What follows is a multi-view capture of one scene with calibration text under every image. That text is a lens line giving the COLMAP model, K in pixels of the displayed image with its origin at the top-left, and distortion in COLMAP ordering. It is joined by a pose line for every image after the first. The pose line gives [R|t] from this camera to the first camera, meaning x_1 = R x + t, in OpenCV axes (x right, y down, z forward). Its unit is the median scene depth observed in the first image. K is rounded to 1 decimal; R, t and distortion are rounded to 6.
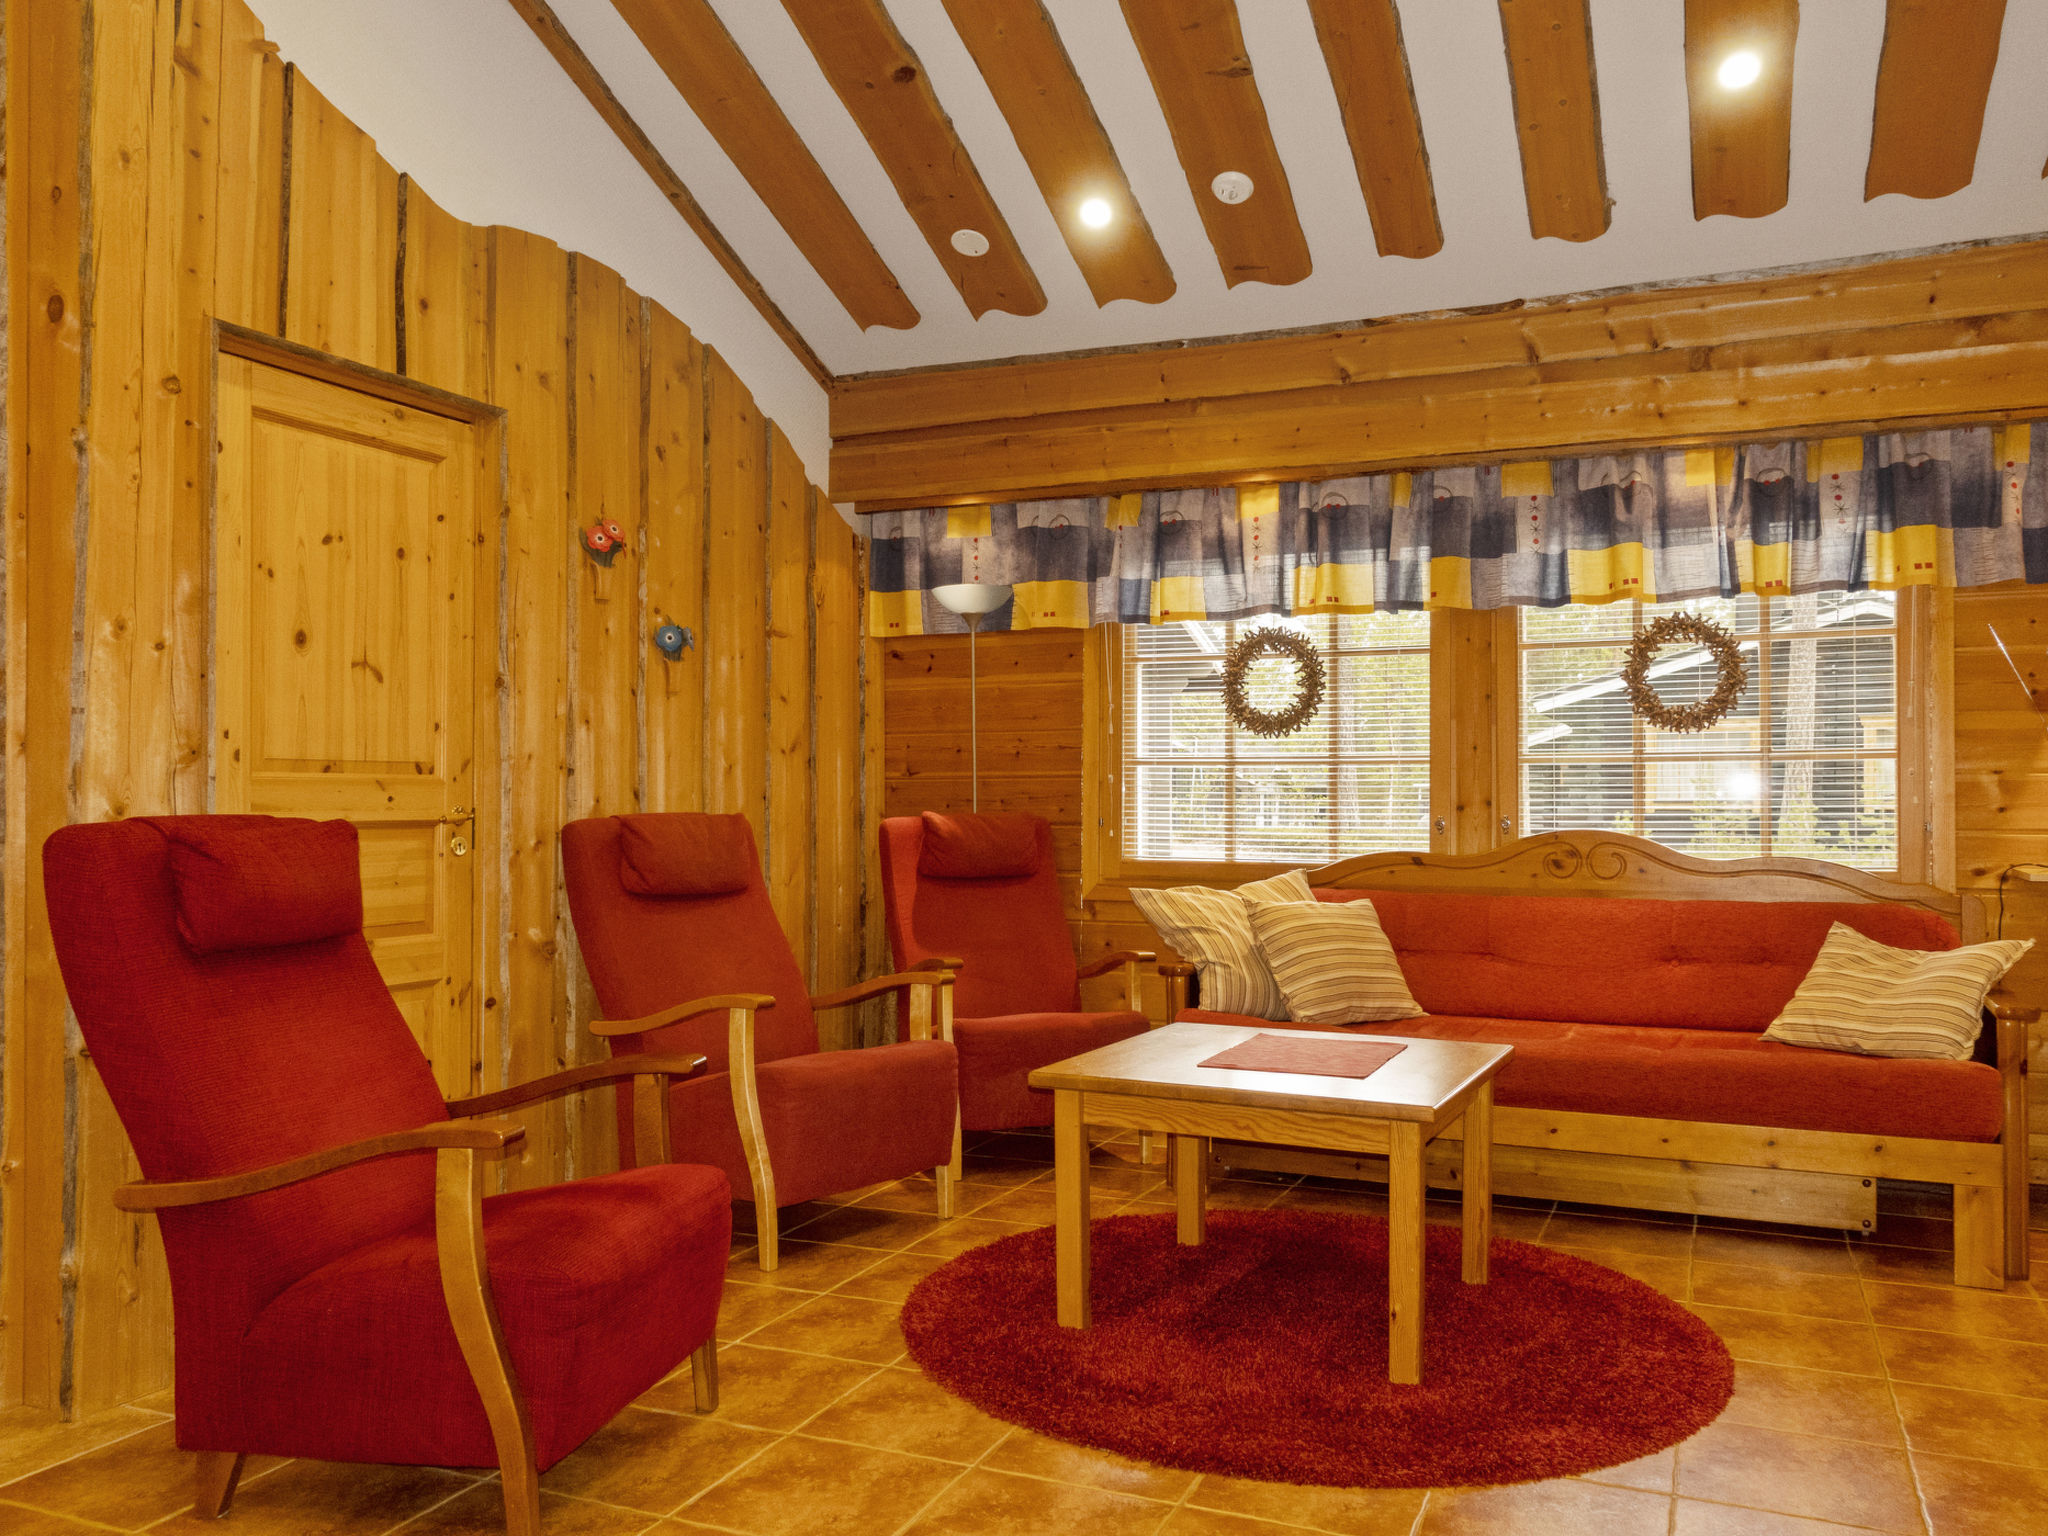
lens RADIAL K [[1596.5, 0, 1013.3], [0, 1596.5, 786.0], [0, 0, 1]] dist [-0.006746, -0.003889]
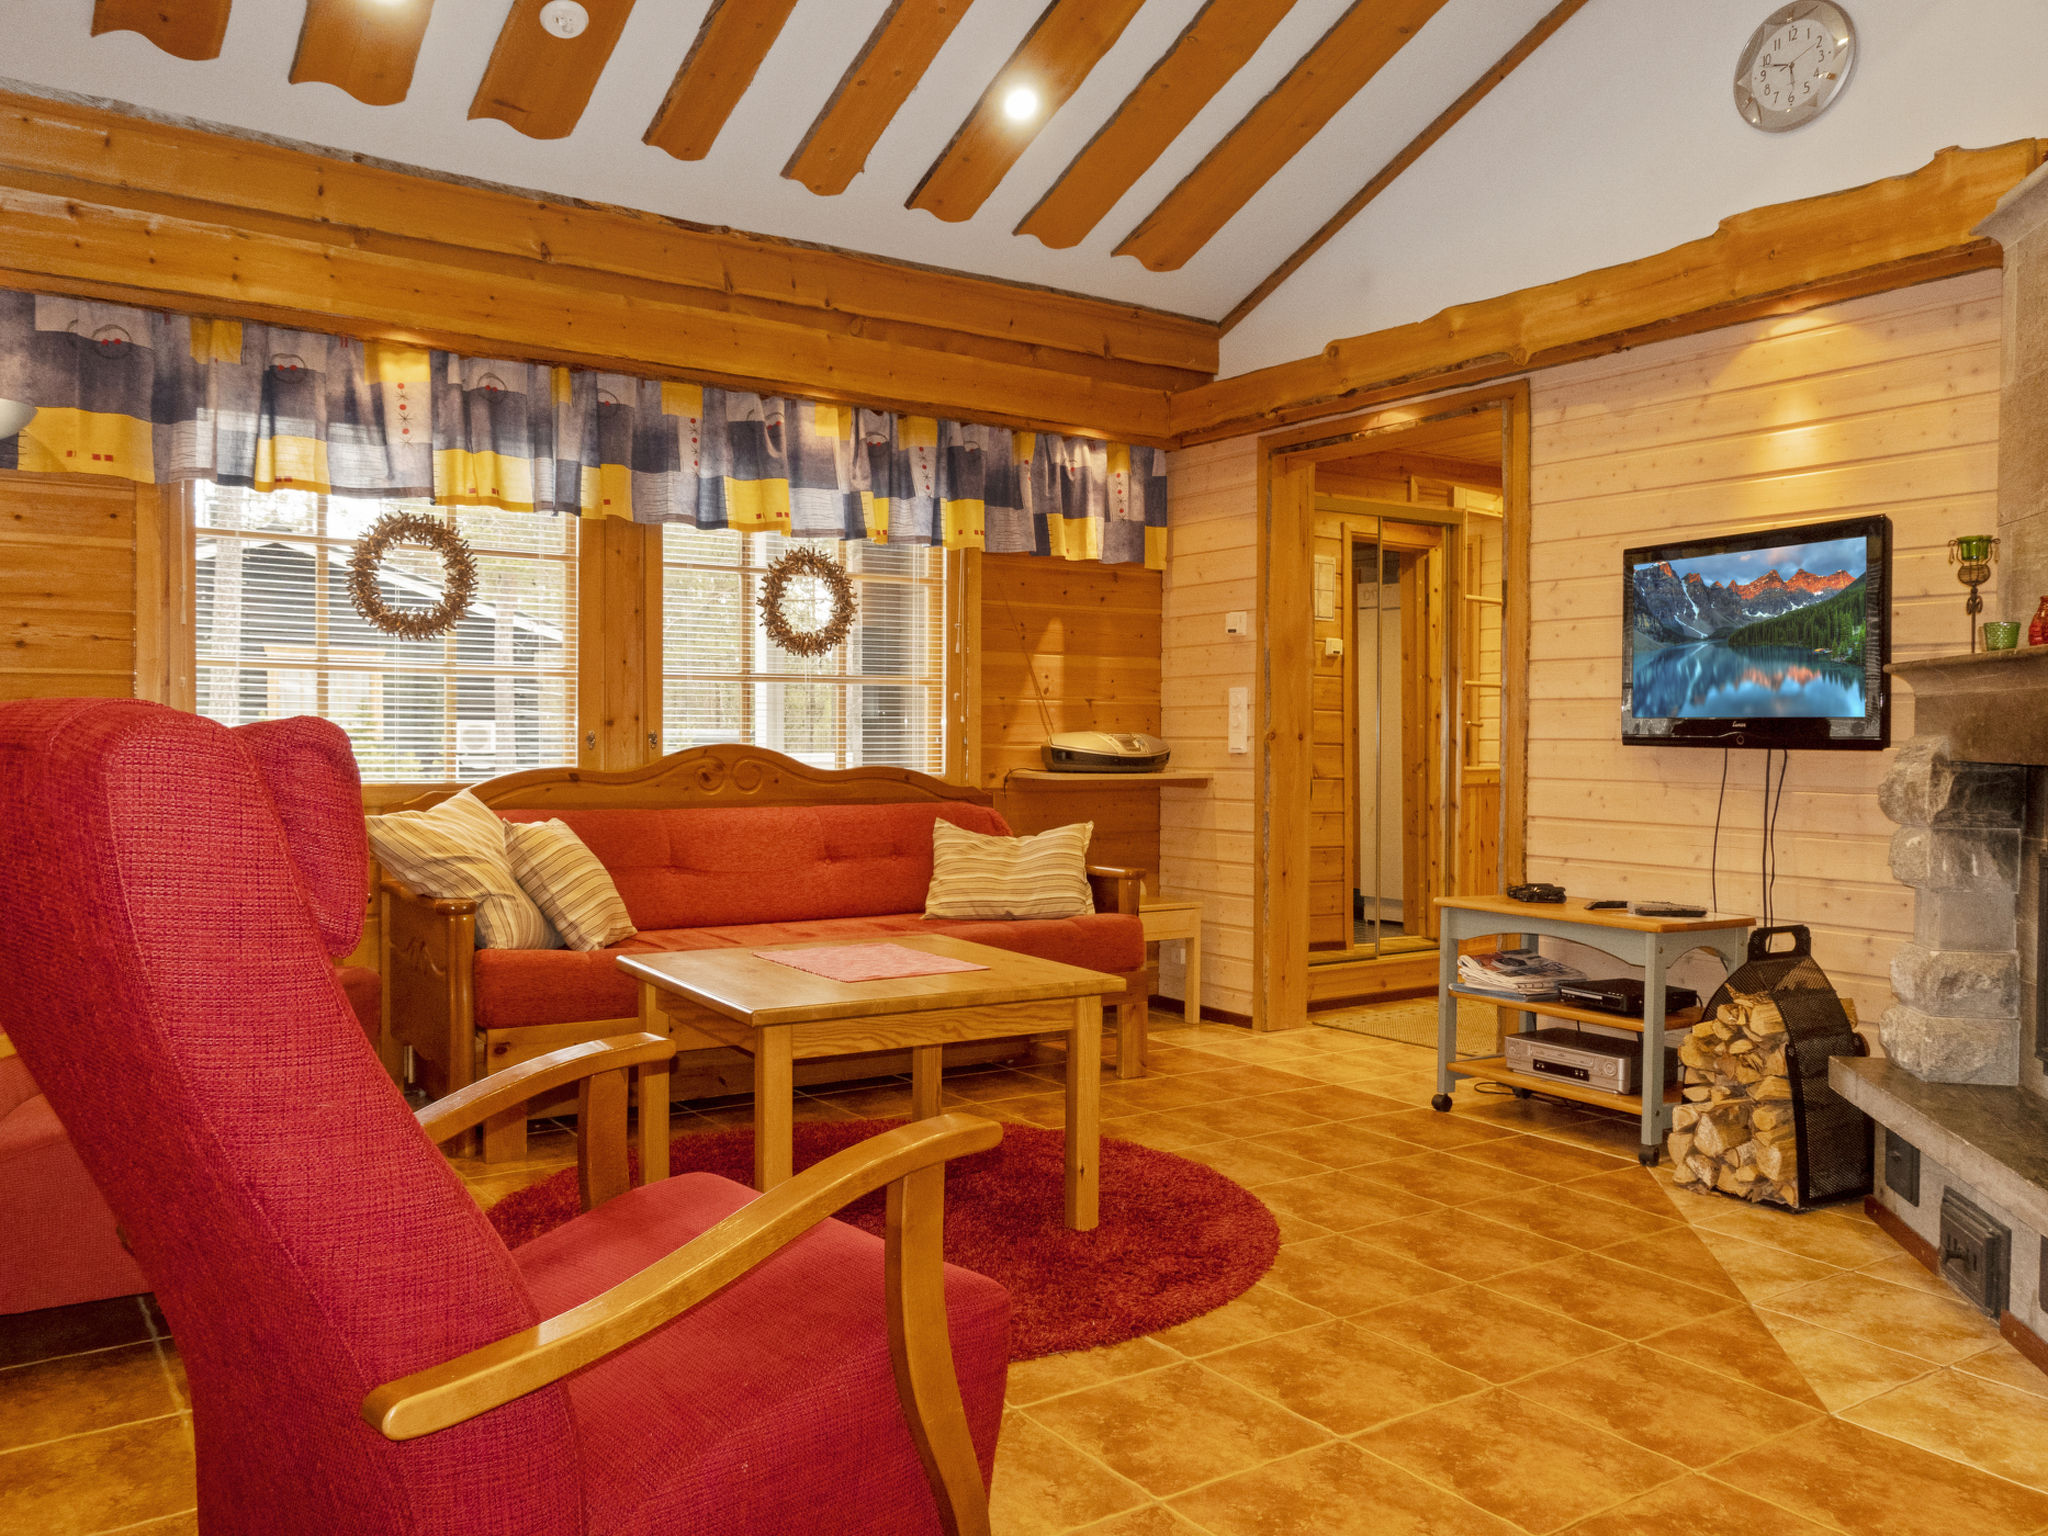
lens RADIAL K [[1596.5, 0, 1028.9], [0, 1596.5, 766.6], [0, 0, 1]] dist [-0.006746, -0.003889]
pose [[0.522935, -0.013506, 0.852265, -0.446051], [-0.014278, 0.999595, 0.024602, 0.013784], [-0.852253, -0.025033, 0.522531, 0.279710]]
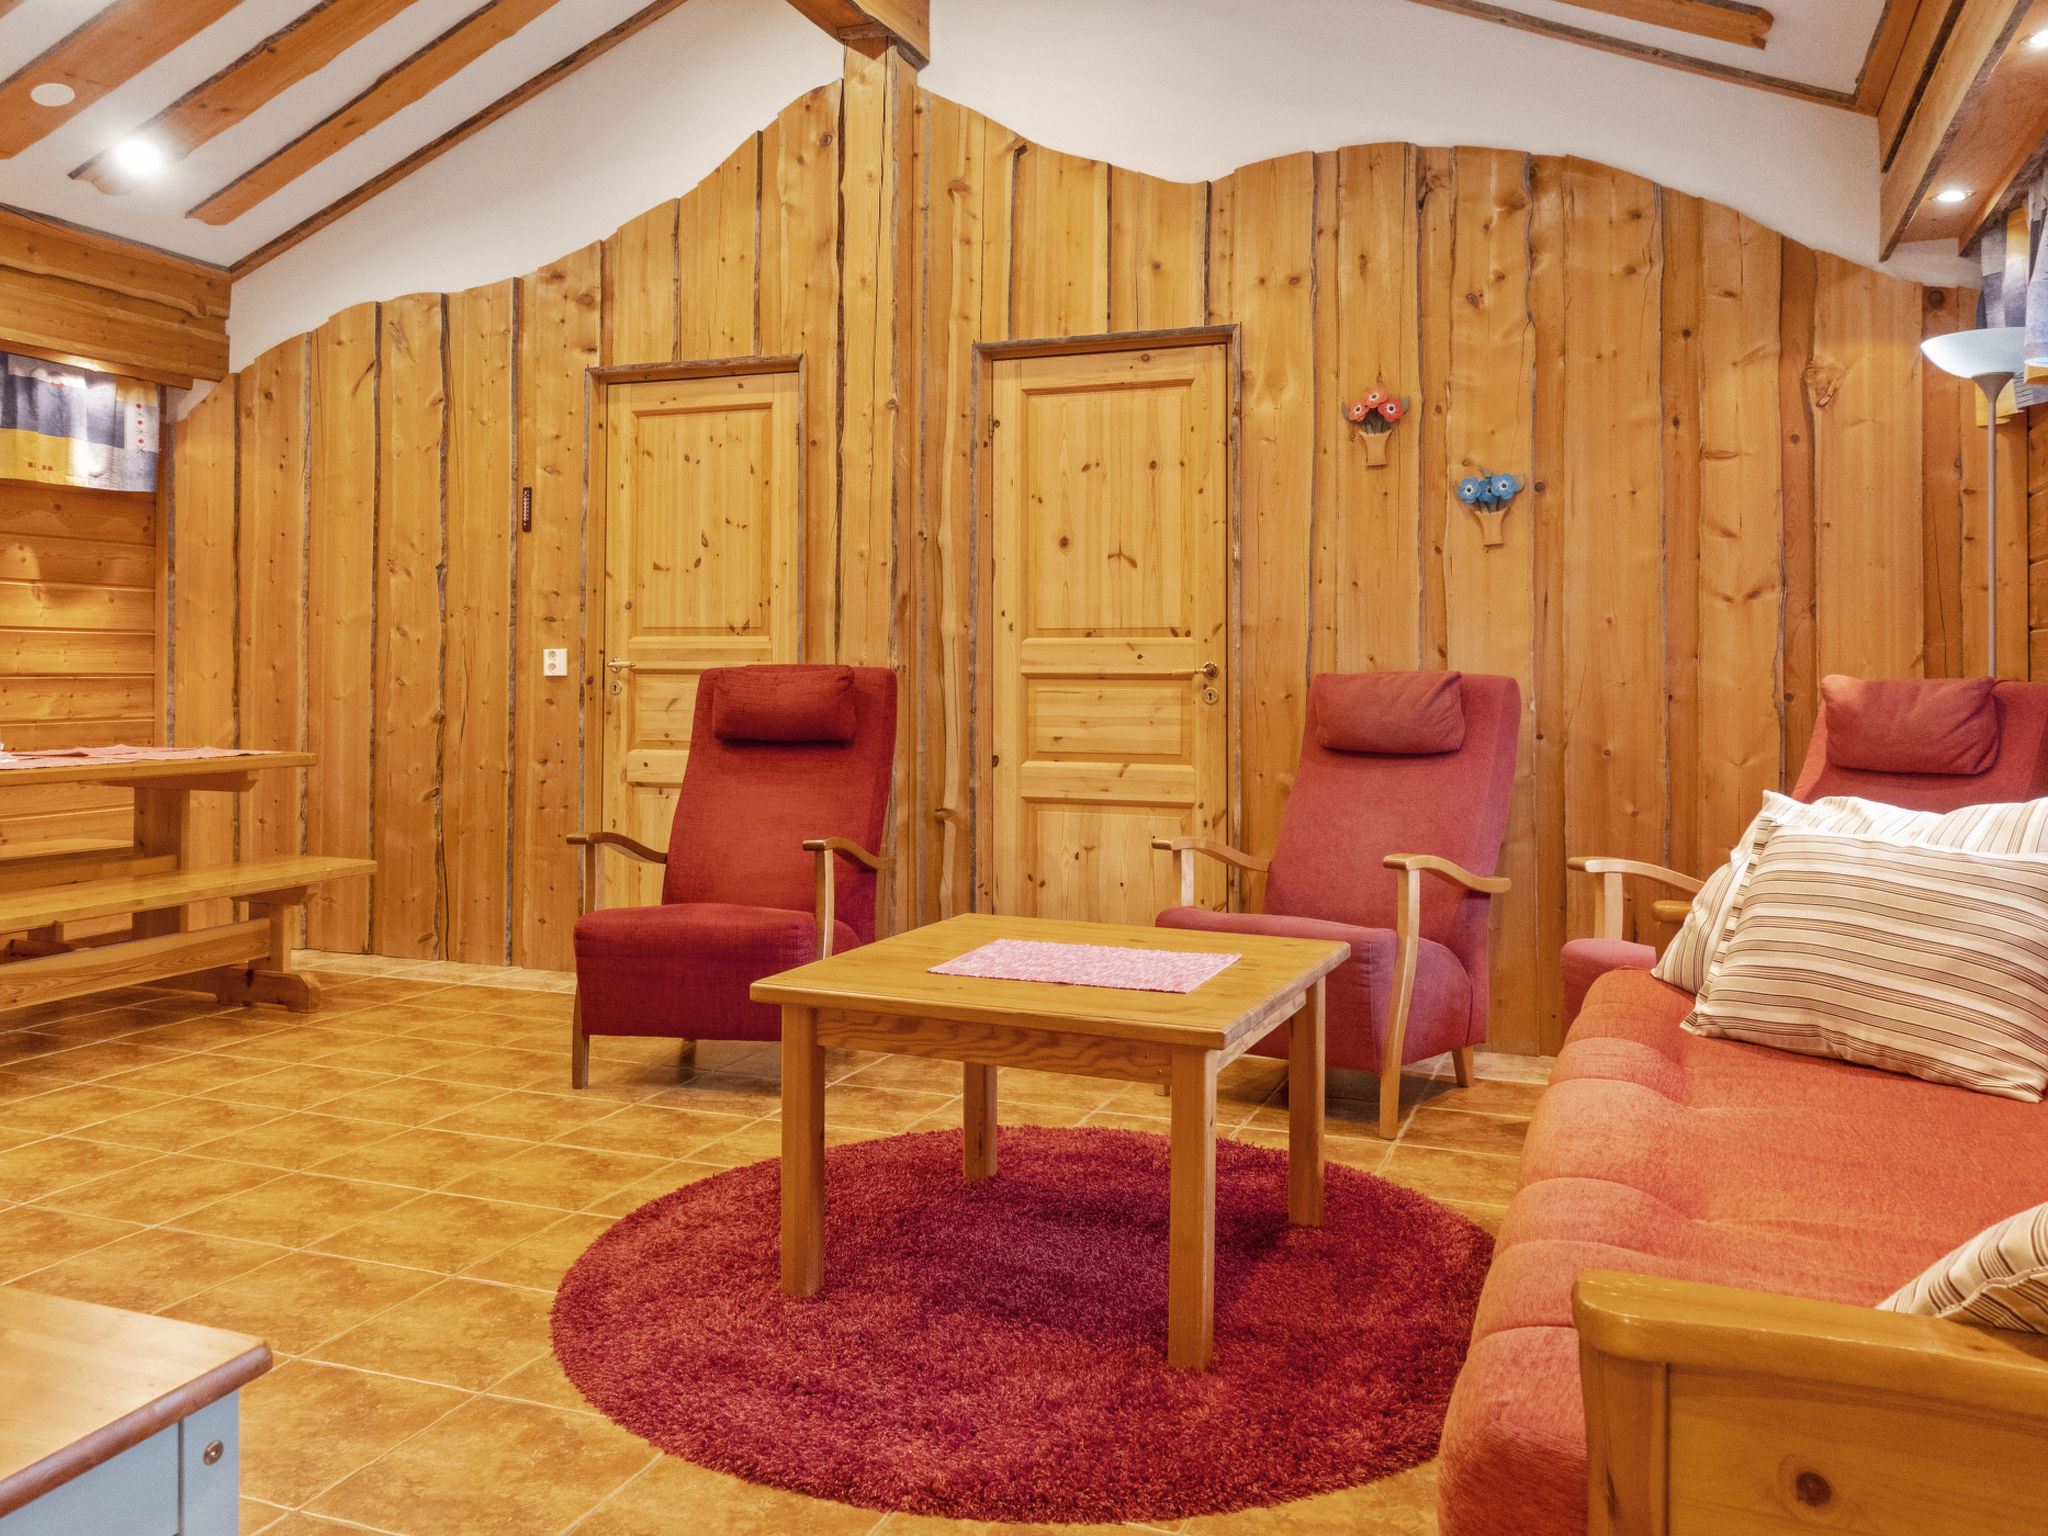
lens RADIAL K [[1596.5, 0, 1014.2], [0, 1596.5, 748.6], [0, 0, 1]] dist [-0.006746, -0.003889]
pose [[0.049829, 0.049411, -0.997535, 0.754938], [0.003098, 0.998763, 0.049626, 0.015382], [0.998753, -0.005563, 0.049614, 0.681970]]
